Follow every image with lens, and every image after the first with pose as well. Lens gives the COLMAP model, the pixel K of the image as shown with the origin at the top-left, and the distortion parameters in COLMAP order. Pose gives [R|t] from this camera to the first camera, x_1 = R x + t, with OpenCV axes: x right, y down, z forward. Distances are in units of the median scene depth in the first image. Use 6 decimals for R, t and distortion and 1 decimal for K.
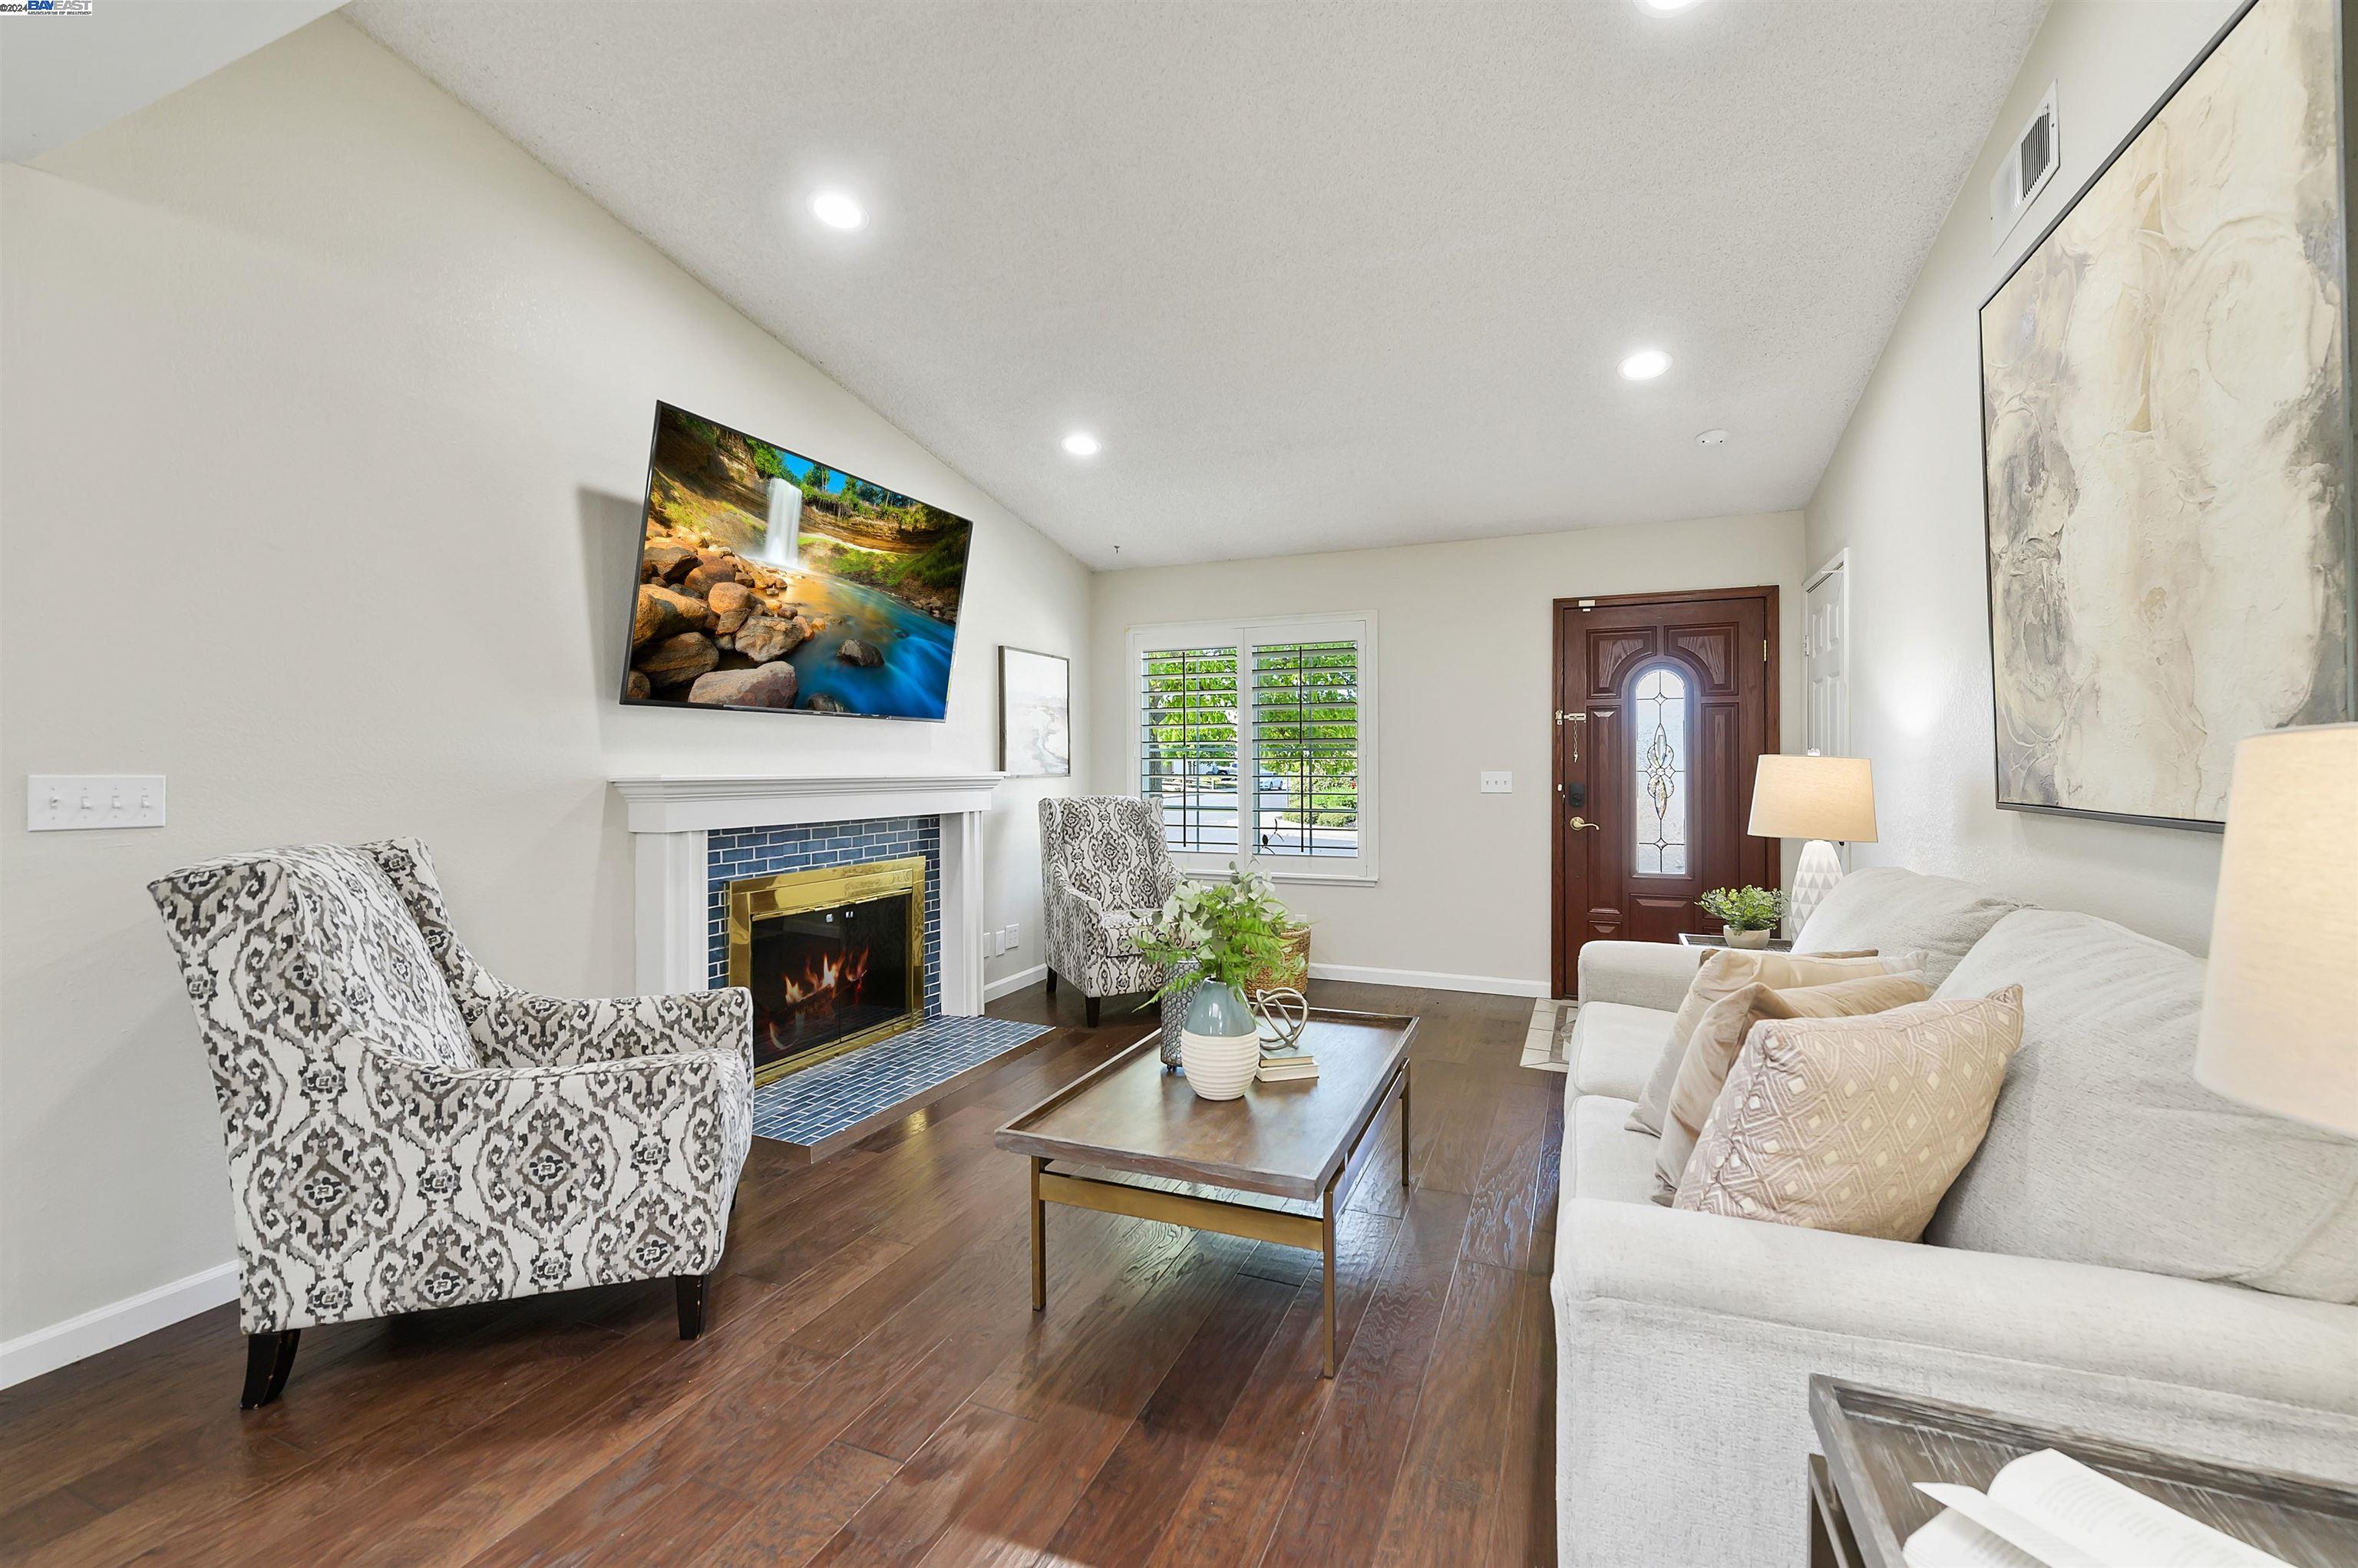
lens RADIAL K [[978.1, 0, 1171.3], [0, 978.1, 770.1], [0, 0, 1]] dist [-0.001648, -0.000751]
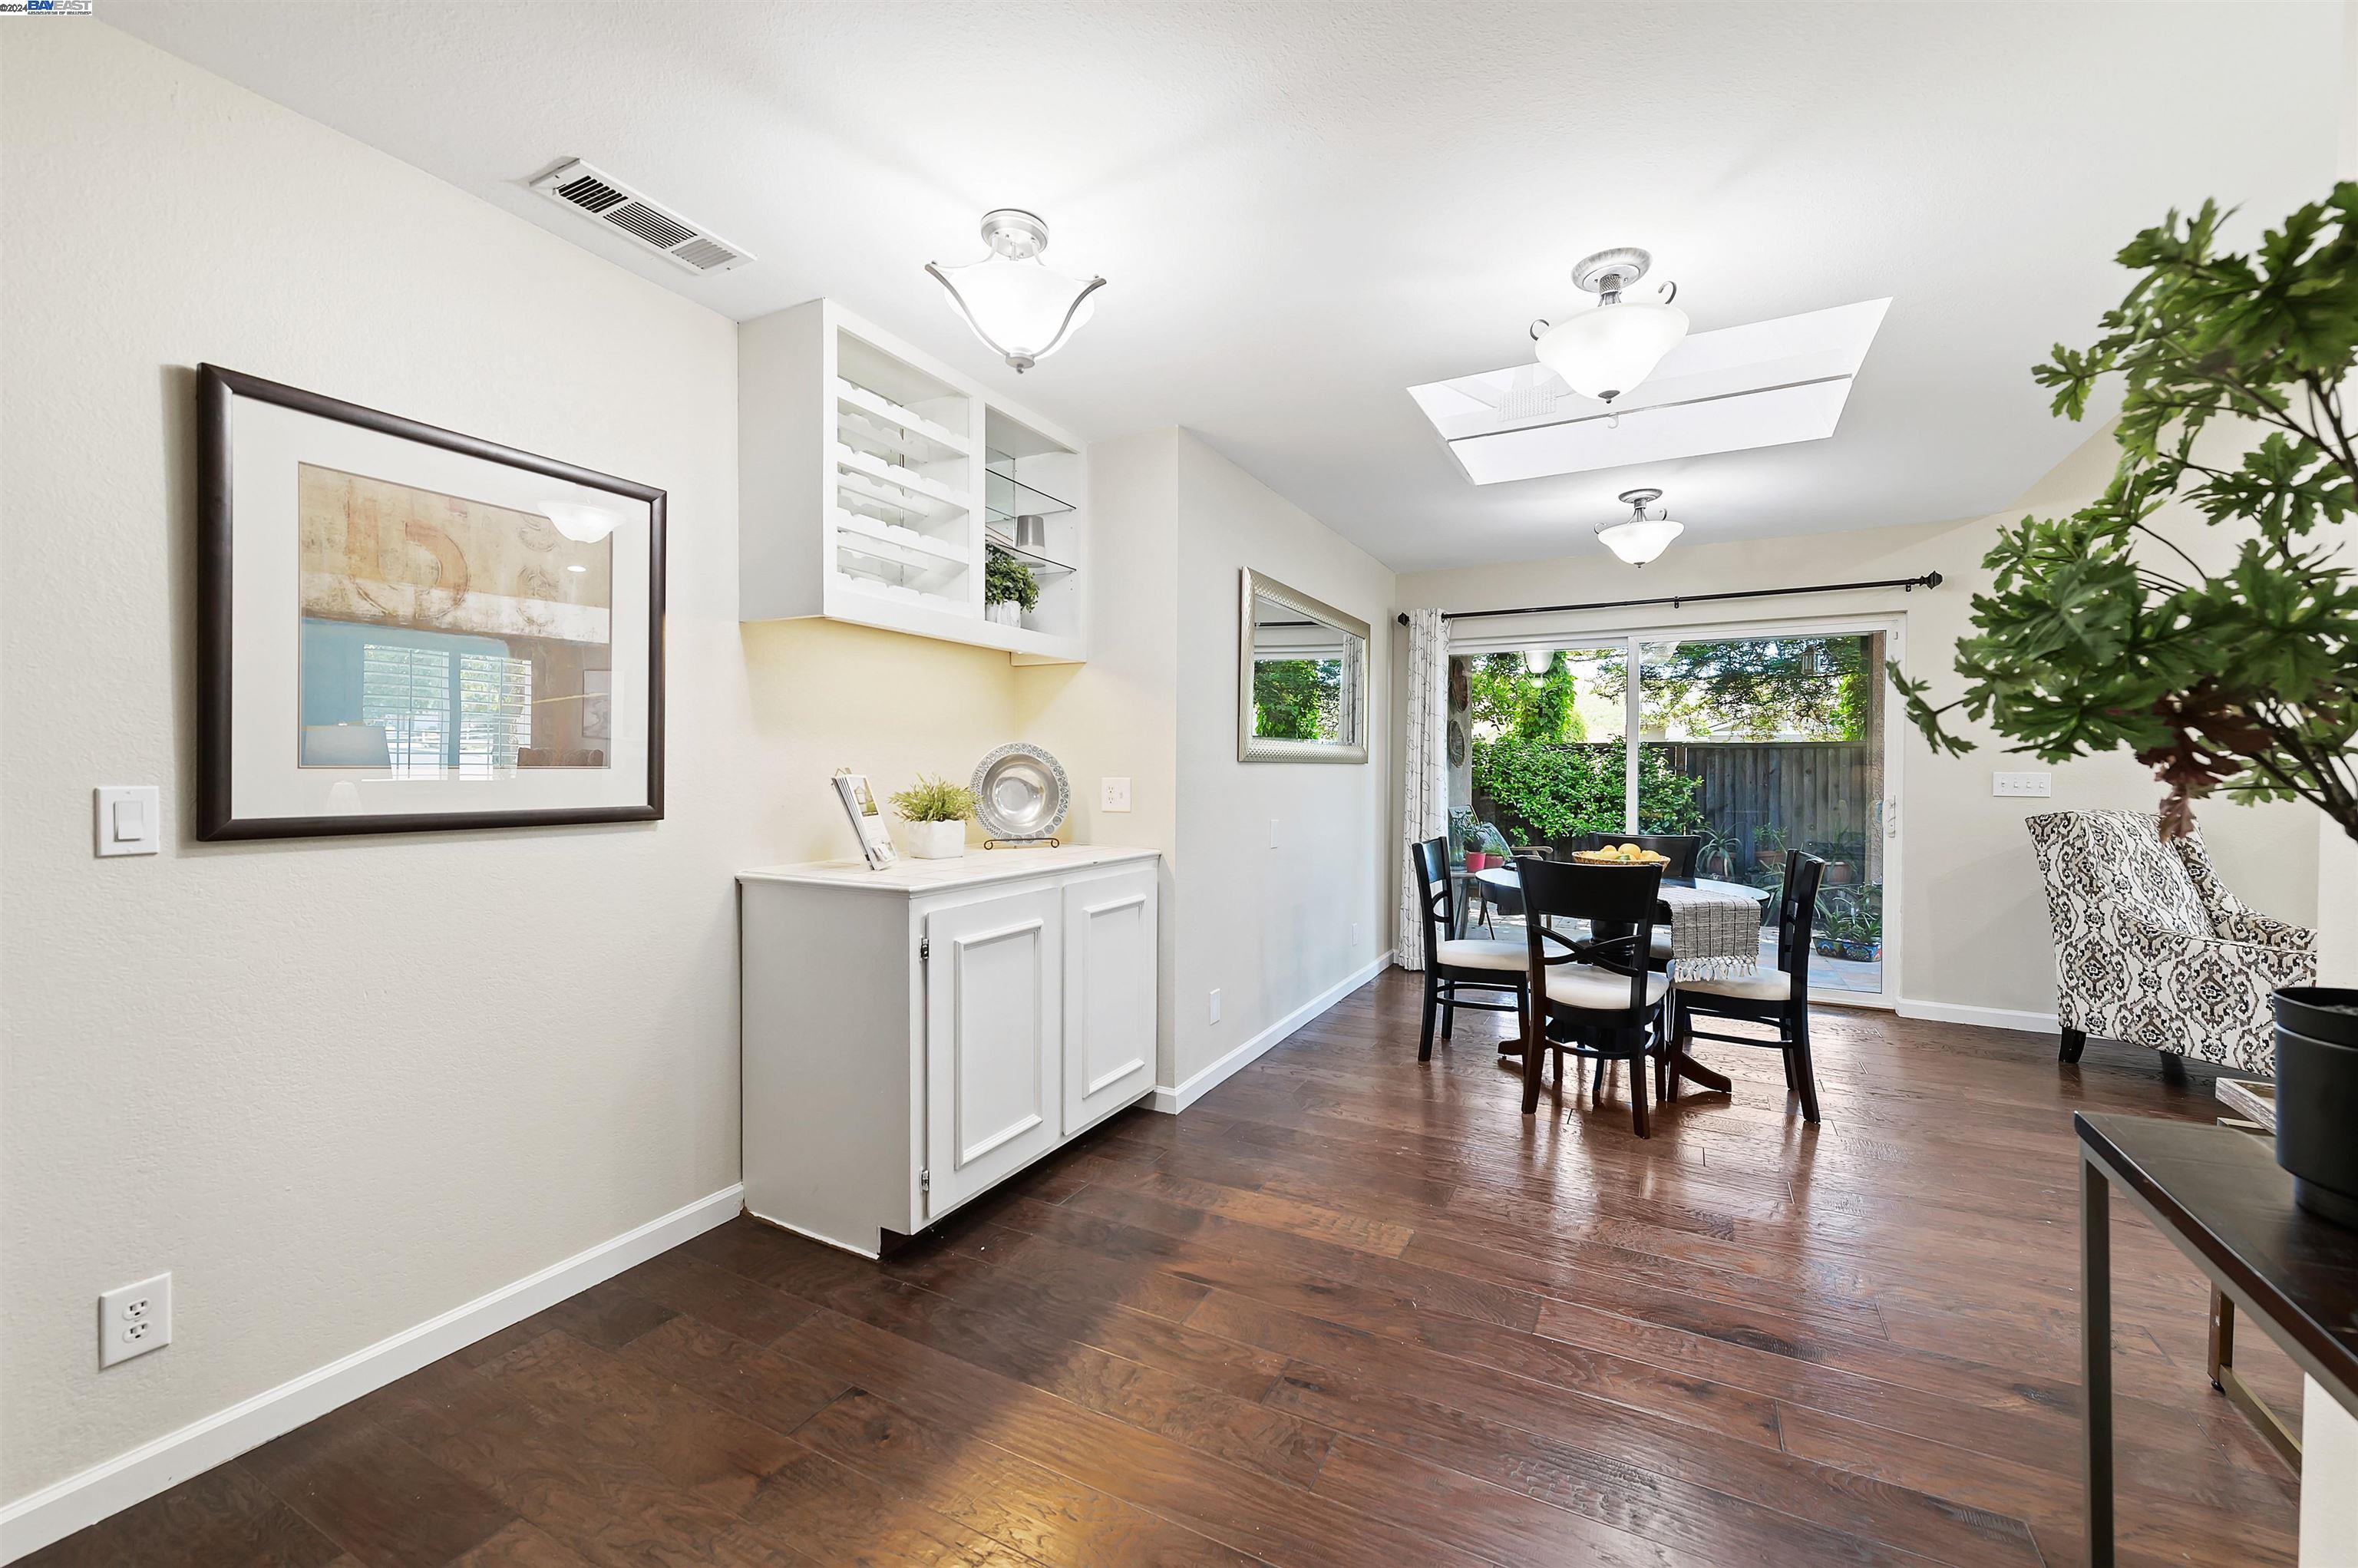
lens RADIAL K [[978.1, 0, 1171.3], [0, 978.1, 770.1], [0, 0, 1]] dist [-0.001648, -0.000751]
pose [[-0.085184, 0.003552, -0.996359, 0.723162], [-0.006136, 0.999973, 0.004090, 0.001492], [0.996346, 0.006462, -0.085160, -0.417777]]
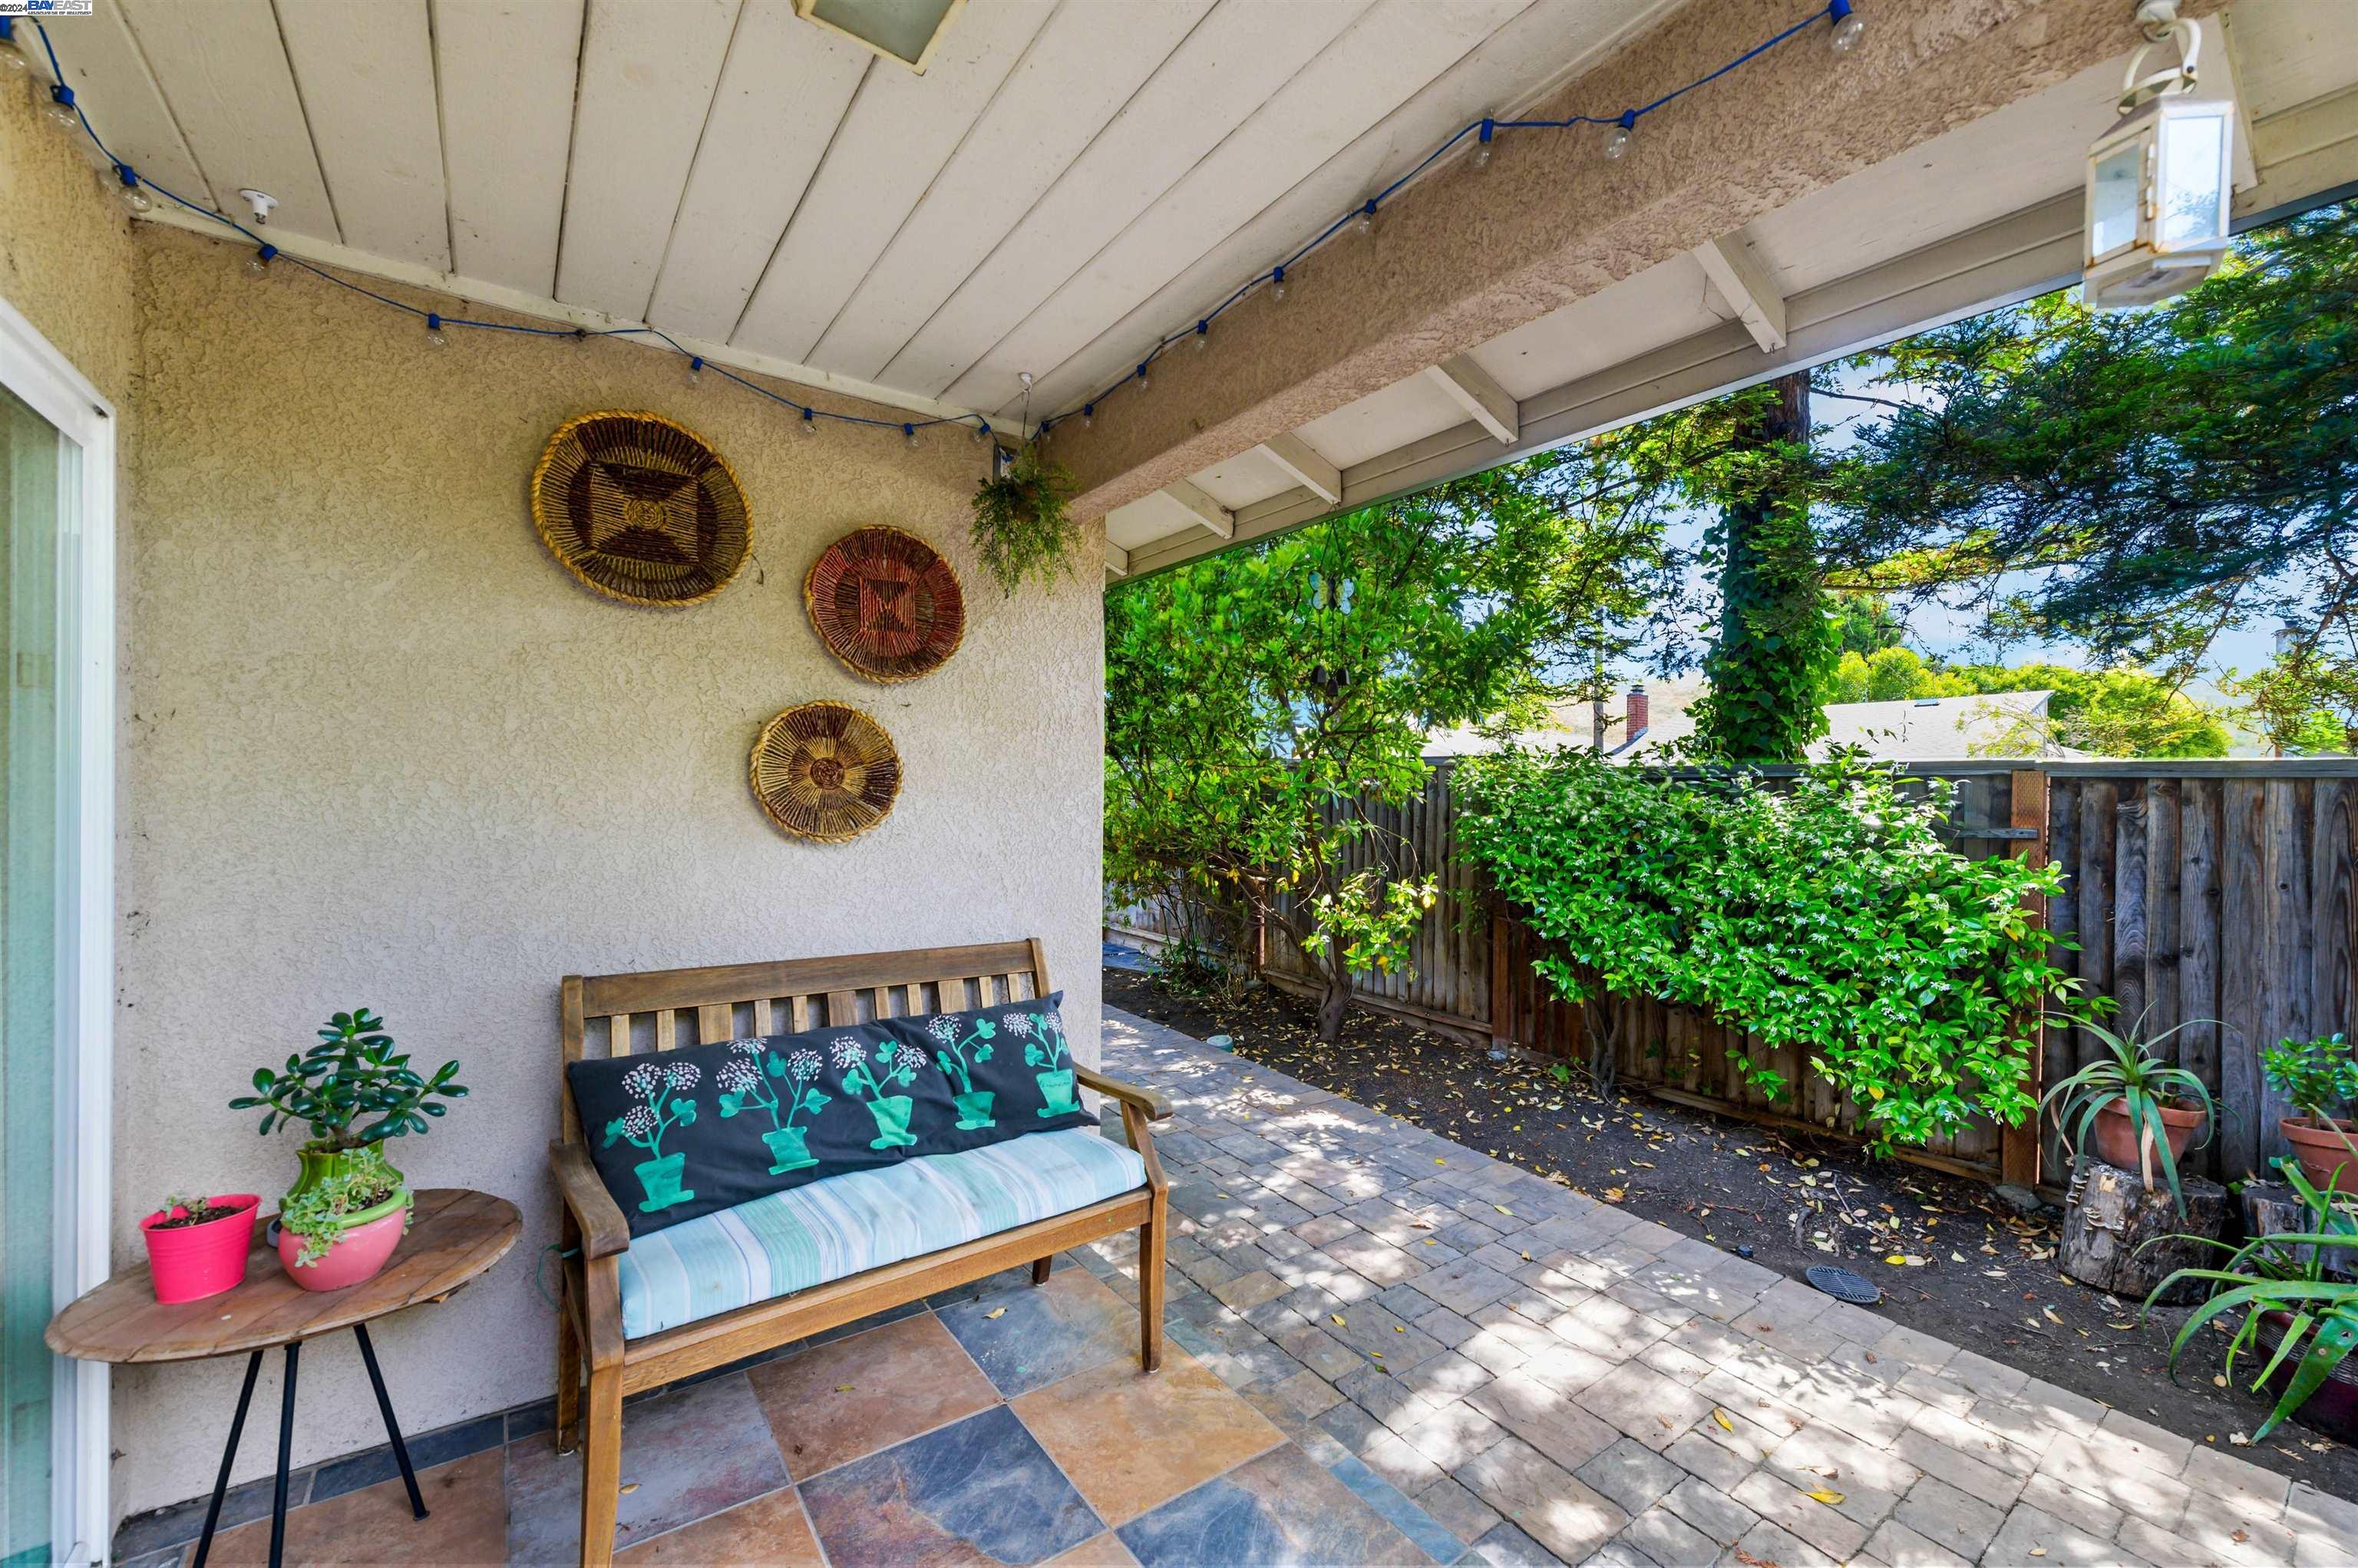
lens RADIAL K [[946.6, 0, 1178.8], [0, 946.6, 776.2], [0, 0, 1]] dist [0.002387, -0.000453]
pose [[-0.523028, -0.005651, -0.852297, -0.737291], [-0.003984, 0.999983, -0.004186, -0.047831], [0.852306, 0.001207, -0.523042, 0.467391]]
